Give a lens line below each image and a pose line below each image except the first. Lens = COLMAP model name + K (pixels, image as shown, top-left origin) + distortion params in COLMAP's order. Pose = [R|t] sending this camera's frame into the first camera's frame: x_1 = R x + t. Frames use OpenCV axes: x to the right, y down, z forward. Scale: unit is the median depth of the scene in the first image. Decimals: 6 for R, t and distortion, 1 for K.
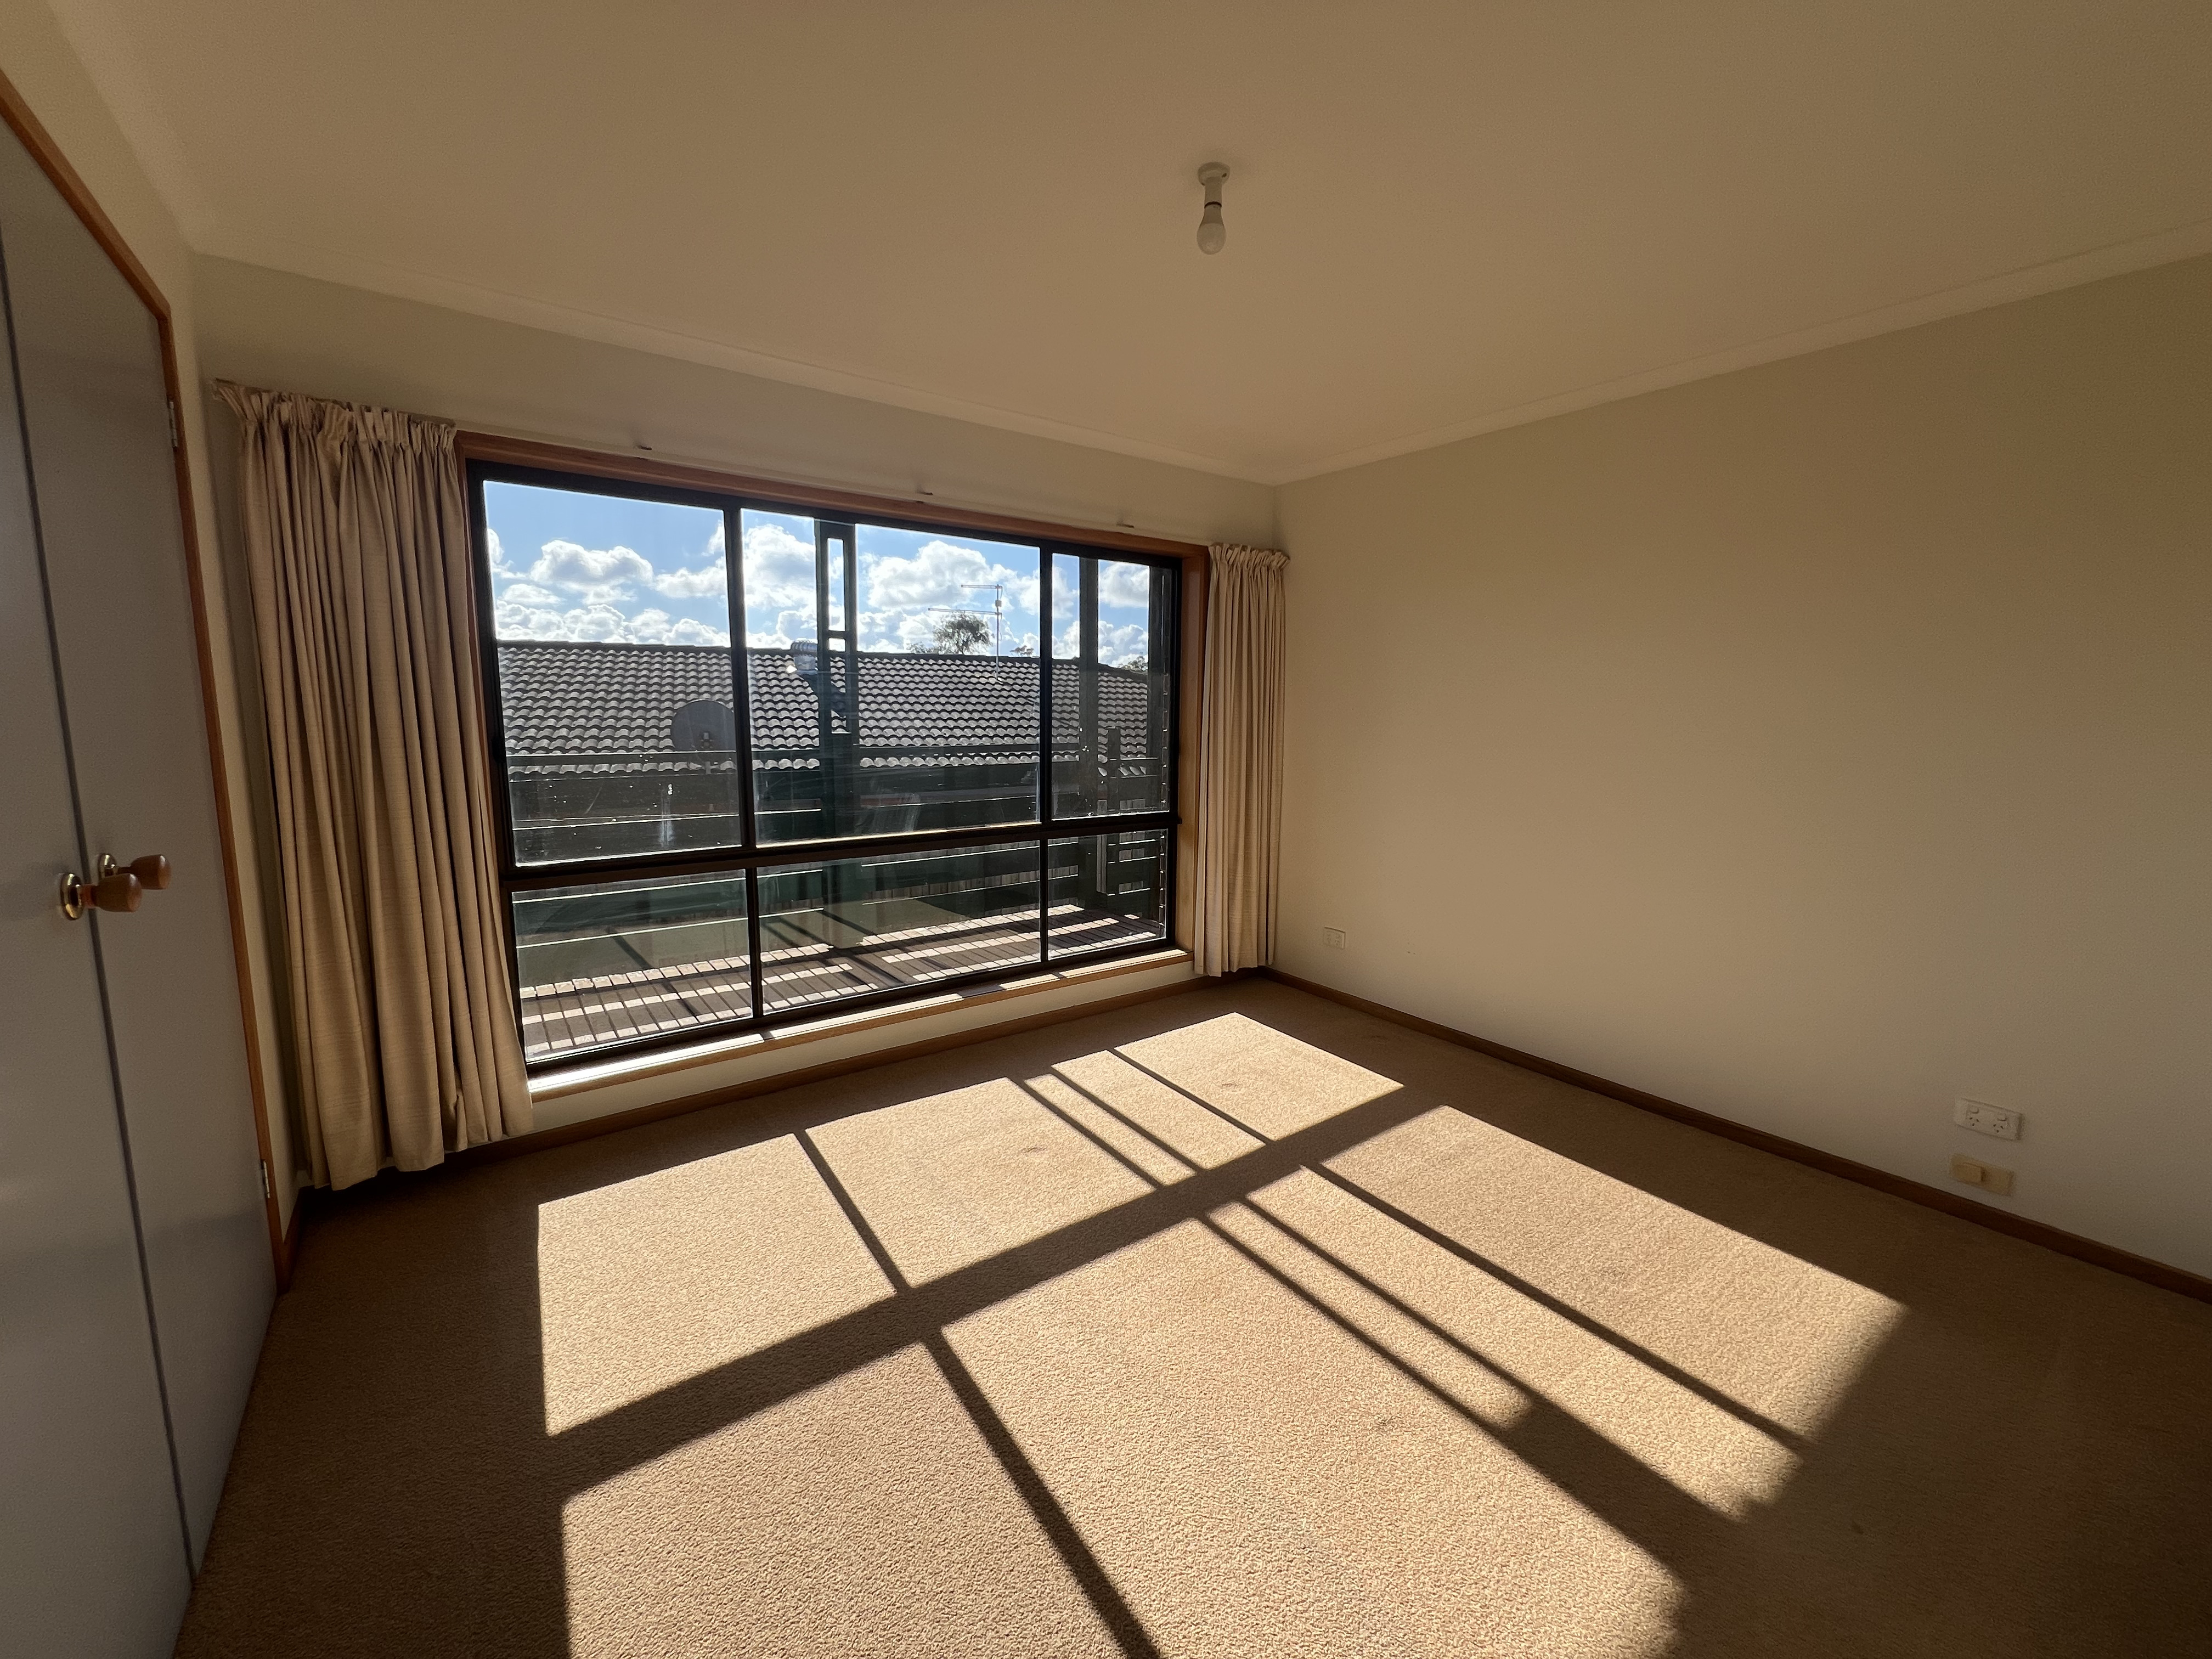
lens RADIAL K [[879.0, 0, 1127.5], [0, 879.0, 815.1], [0, 0, 1]] dist [-0.002074, 0.000078]
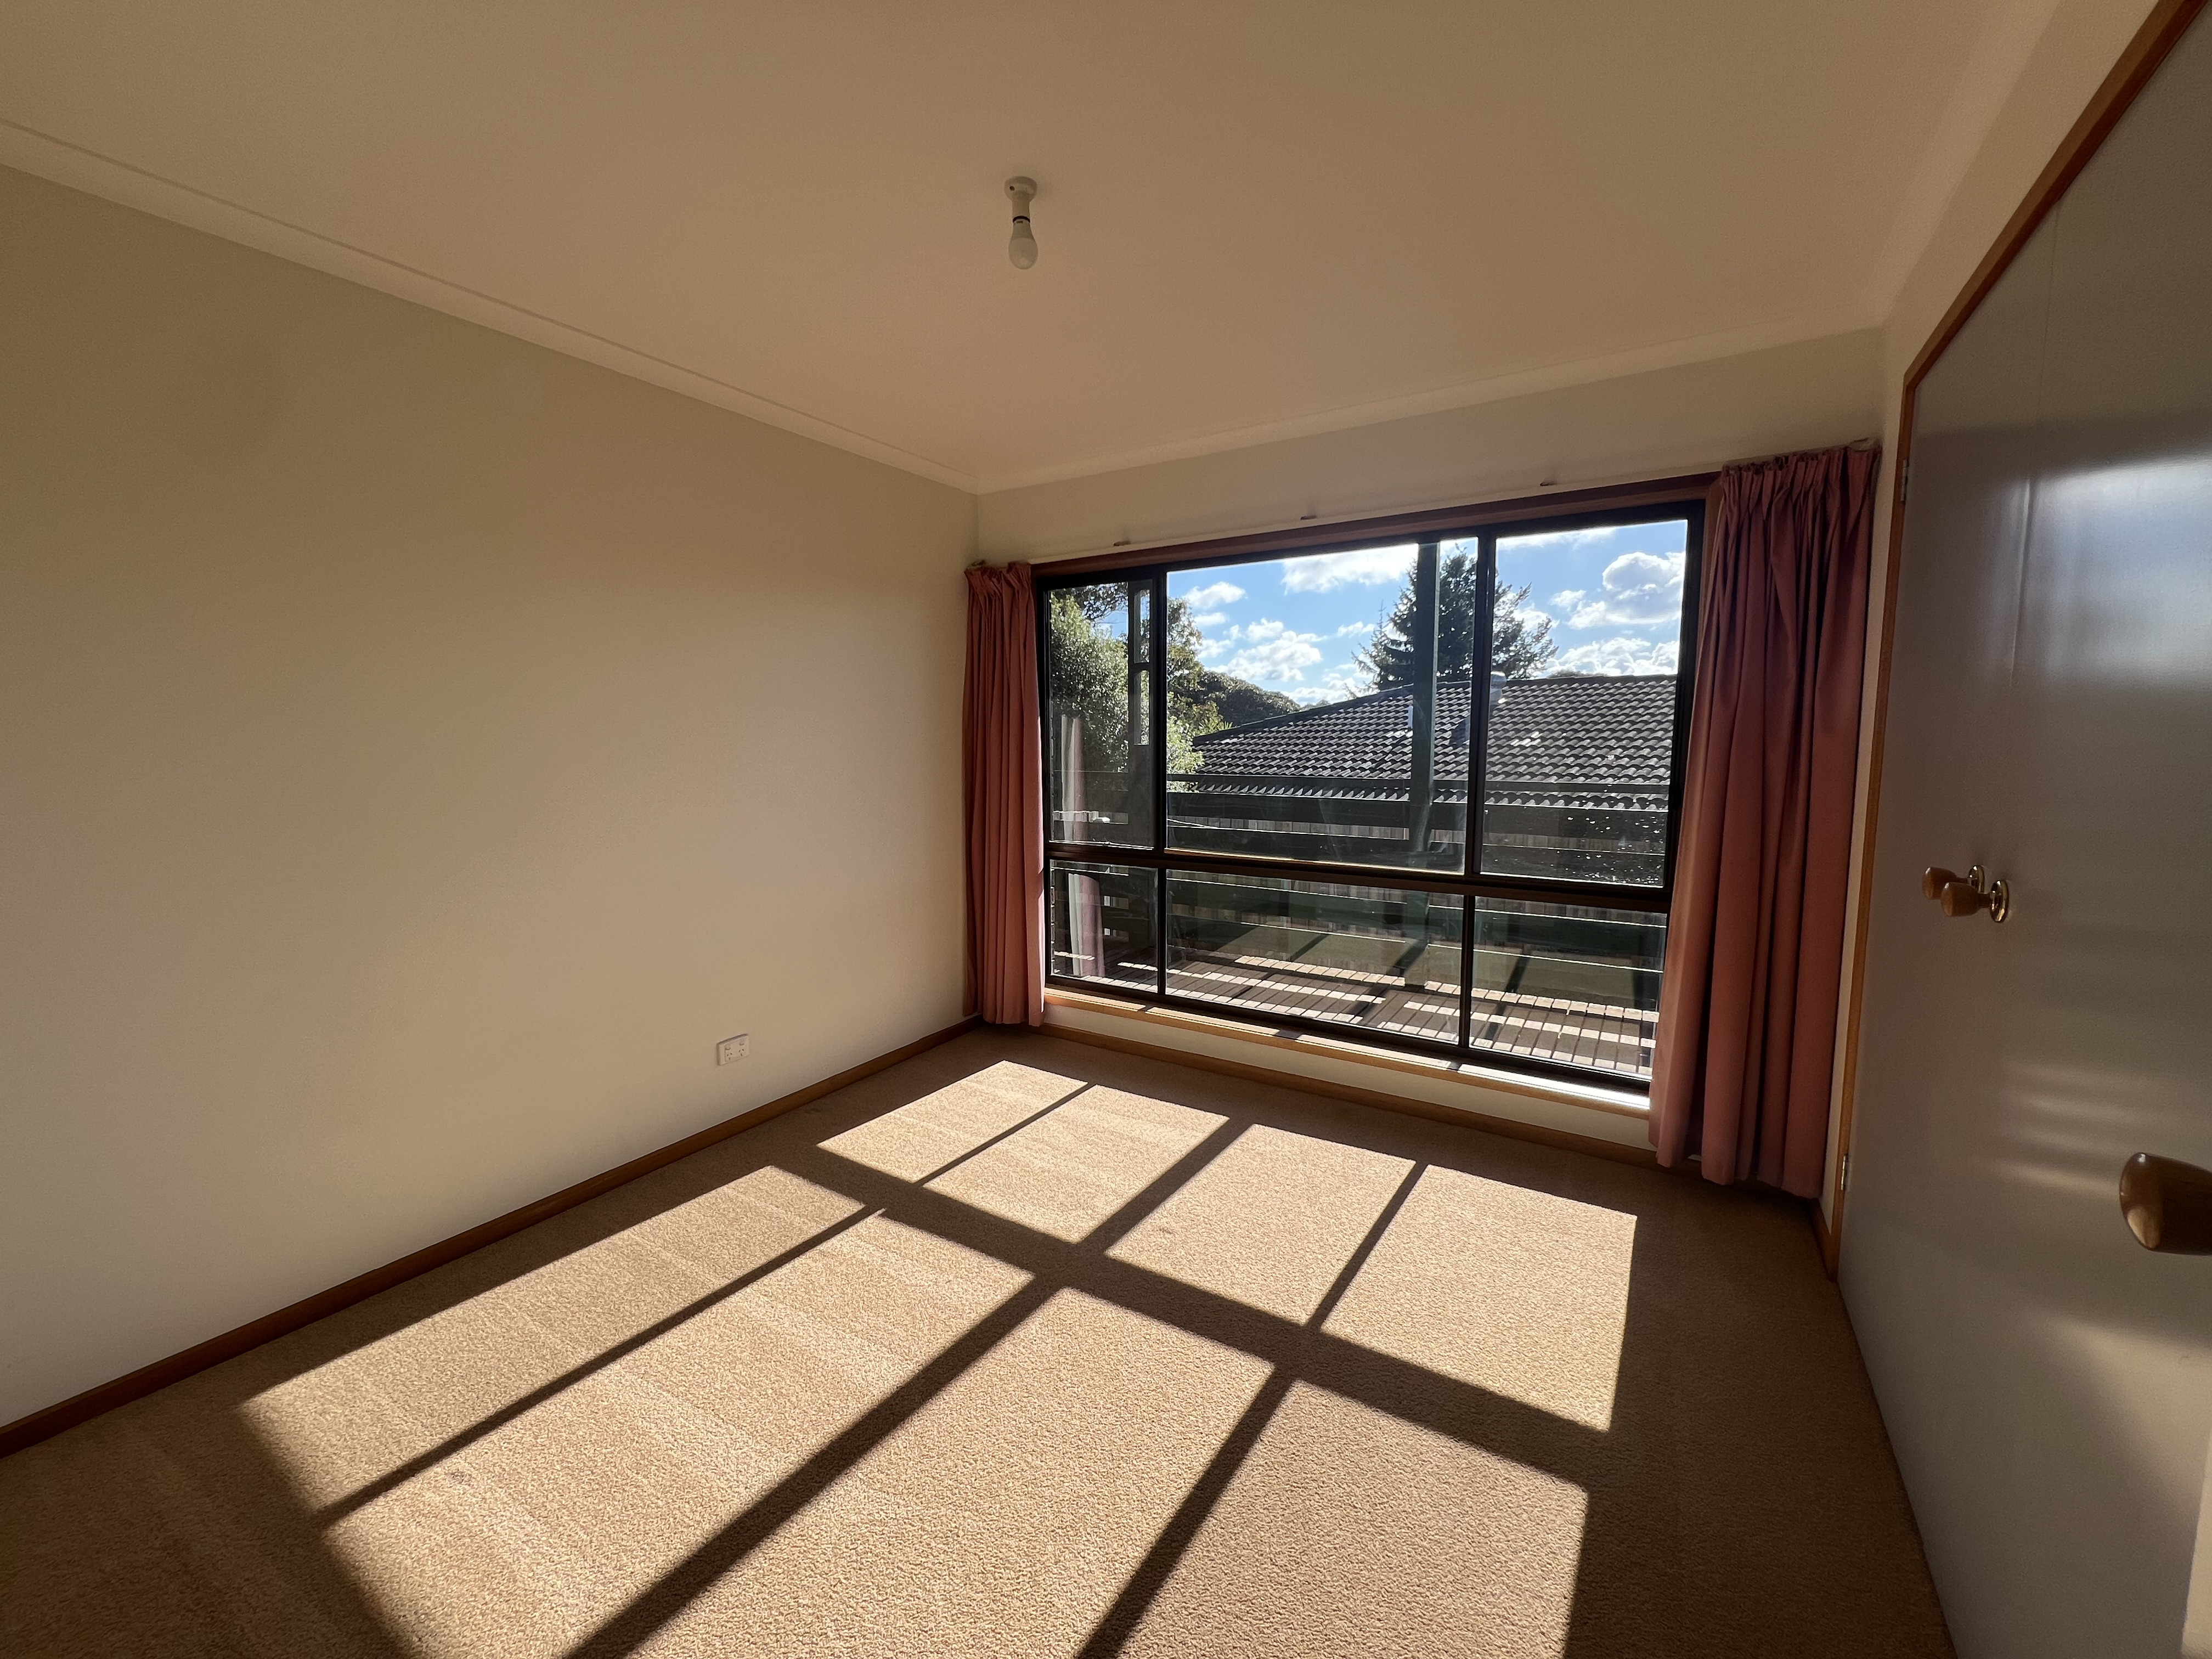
lens RADIAL K [[879.0, 0, 1118.6], [0, 879.0, 842.7], [0, 0, 1]] dist [-0.002074, 0.000078]
pose [[0.339418, 0.096937, -0.935627, 0.519169], [-0.101607, 0.992634, 0.065983, -0.042578], [0.935132, 0.072671, 0.346768, 0.387917]]
